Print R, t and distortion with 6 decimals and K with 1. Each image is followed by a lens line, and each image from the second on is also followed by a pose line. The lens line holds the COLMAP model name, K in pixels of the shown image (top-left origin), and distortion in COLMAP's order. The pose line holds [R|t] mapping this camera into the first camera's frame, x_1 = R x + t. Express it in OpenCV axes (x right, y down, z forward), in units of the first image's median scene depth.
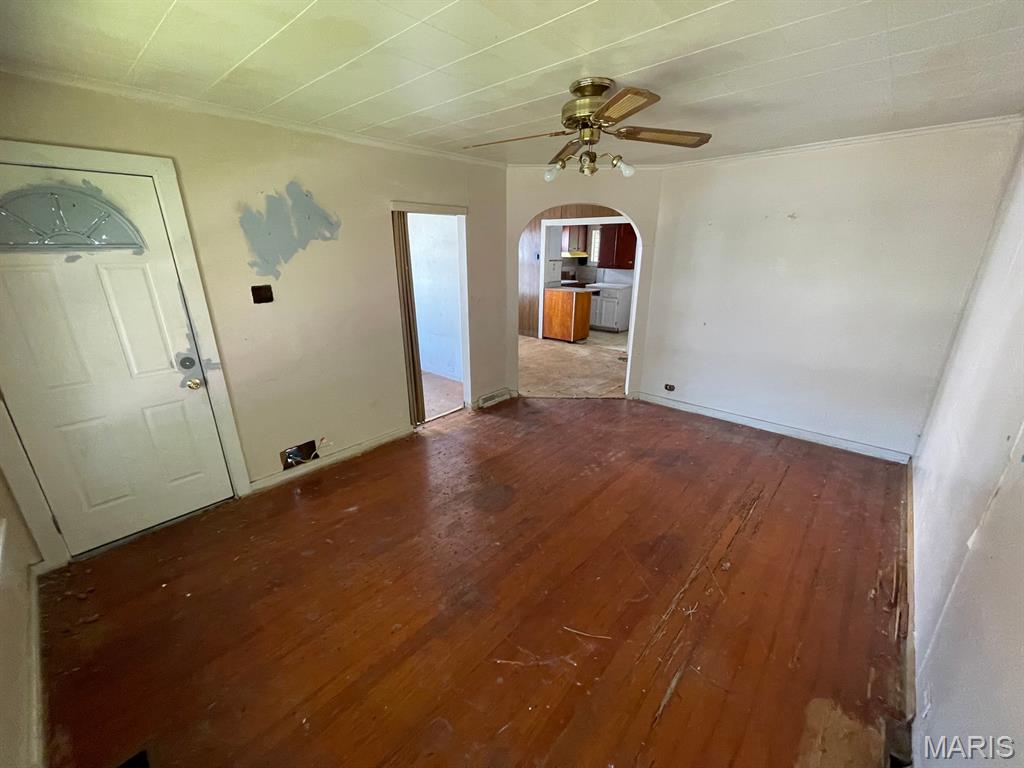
lens RADIAL K [[411.8, 0, 512.7], [0, 411.8, 388.8], [0, 0, 1]] dist [-0.004779, 0.002007]
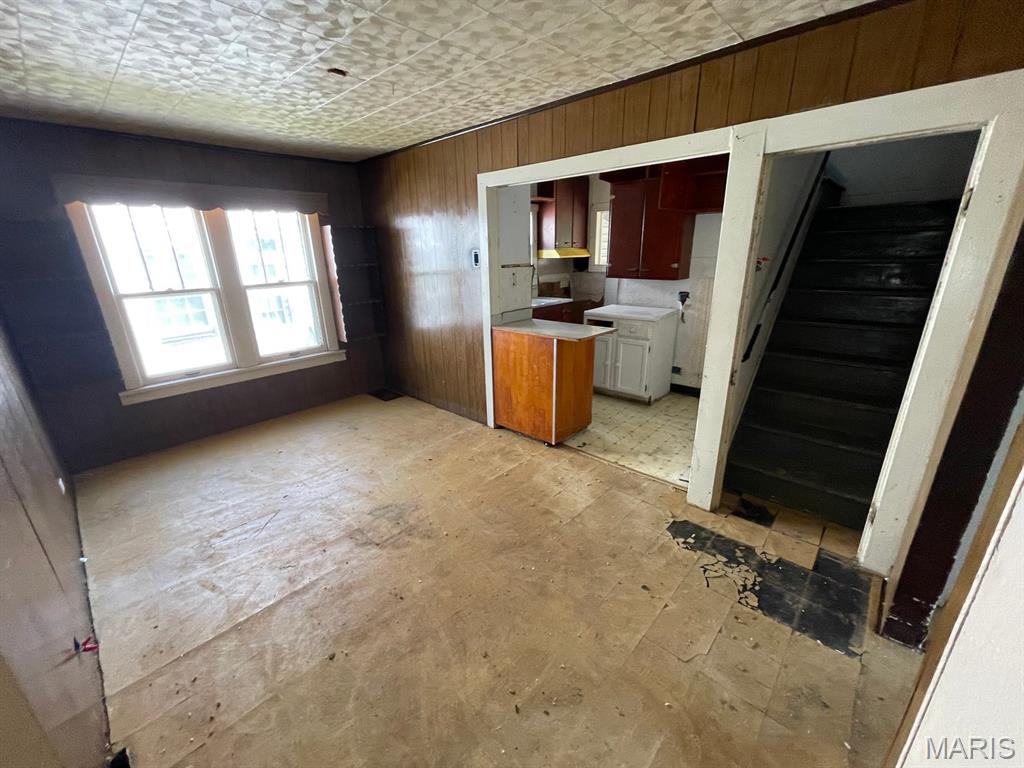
lens RADIAL K [[411.8, 0, 509.5], [0, 411.8, 389.5], [0, 0, 1]] dist [-0.004779, 0.002007]
pose [[0.999489, -0.016018, -0.027675, 0.116484], [0.015878, 0.999860, -0.005258, -0.185297], [0.027756, 0.004816, 0.999603, 0.583868]]
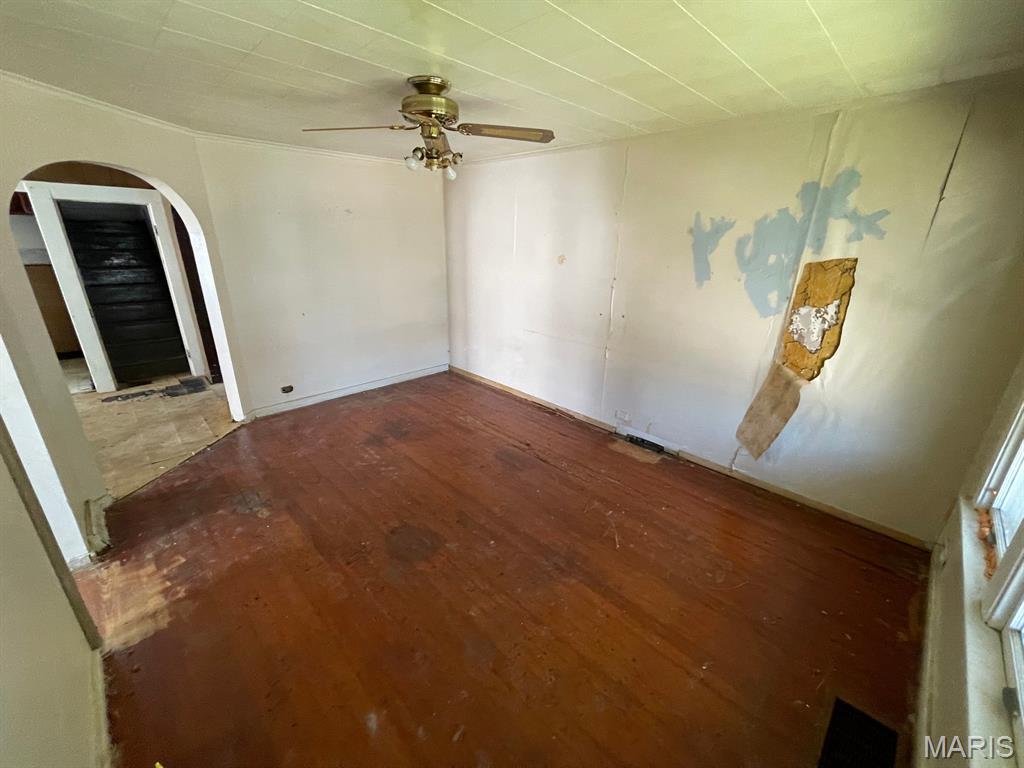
lens RADIAL K [[411.8, 0, 511.4], [0, 411.8, 387.8], [0, 0, 1]] dist [-0.004779, 0.002007]
pose [[0.061108, -0.340732, 0.938172, -0.296264], [0.306525, 0.900916, 0.307235, -0.088958], [-0.949899, 0.268799, 0.159496, 0.246073]]
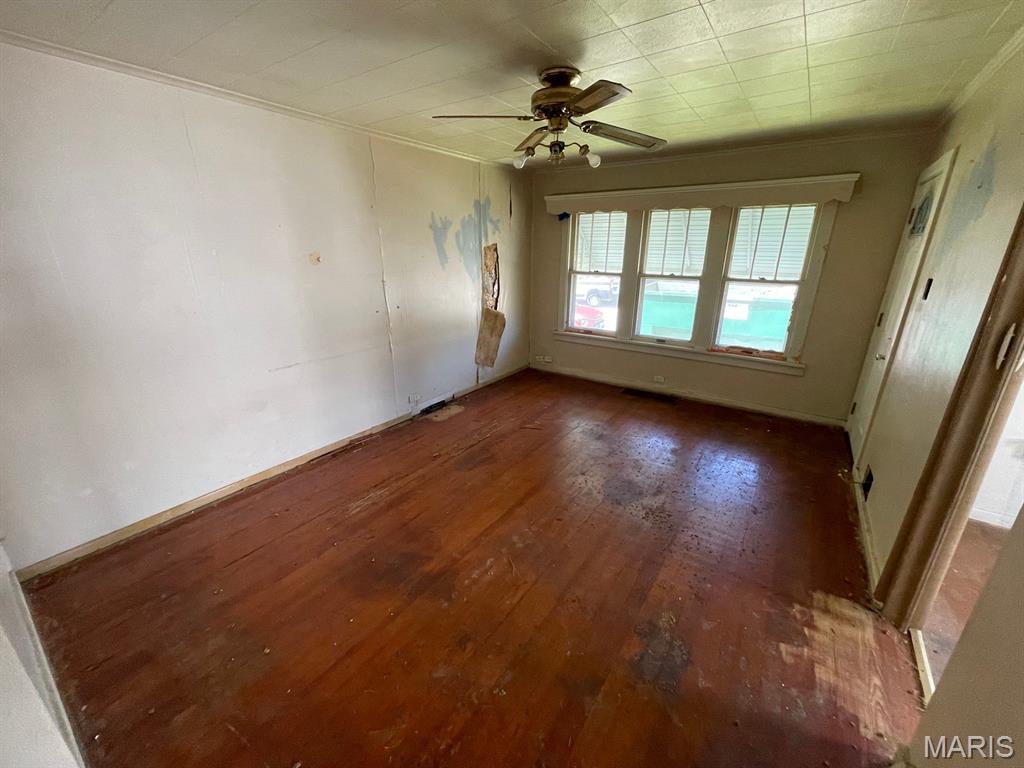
lens RADIAL K [[411.8, 0, 510.0], [0, 411.8, 389.5], [0, 0, 1]] dist [-0.004779, 0.002007]
pose [[-0.993231, 0.039113, -0.109374, 0.133511], [-0.037114, 0.785386, 0.617893, -0.218172], [0.110068, 0.617770, -0.778618, 0.662063]]
